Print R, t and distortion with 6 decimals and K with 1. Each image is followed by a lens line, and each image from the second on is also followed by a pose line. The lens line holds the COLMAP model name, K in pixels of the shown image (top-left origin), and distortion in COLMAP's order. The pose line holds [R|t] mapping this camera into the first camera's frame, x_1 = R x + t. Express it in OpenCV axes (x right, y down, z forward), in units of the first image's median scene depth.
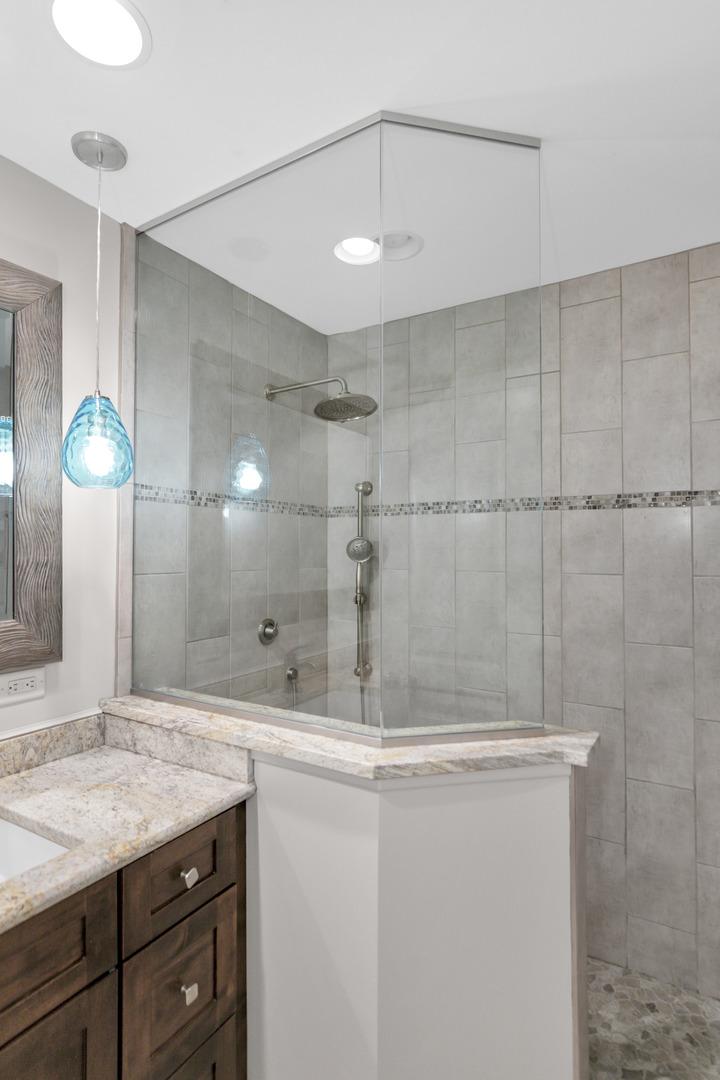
lens RADIAL K [[552.6, 0, 360.0], [0, 552.6, 540.0], [0, 0, 1]] dist [-0.000779, 0.000648]
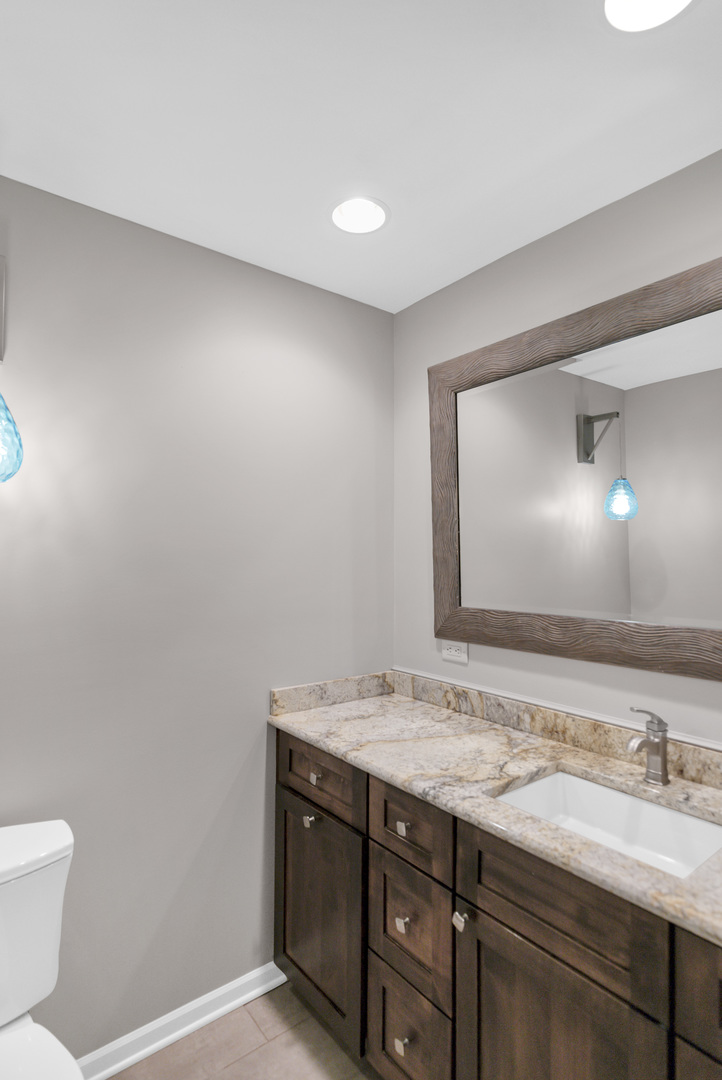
lens RADIAL K [[552.6, 0, 361.0], [0, 552.6, 540.0], [0, 0, 1]] dist [-0.000779, 0.000648]
pose [[-0.343082, -0.017524, -0.939142, 0.607951], [0.028540, 0.999170, -0.029071, 0.001145], [0.938872, -0.036777, -0.342297, 0.922634]]
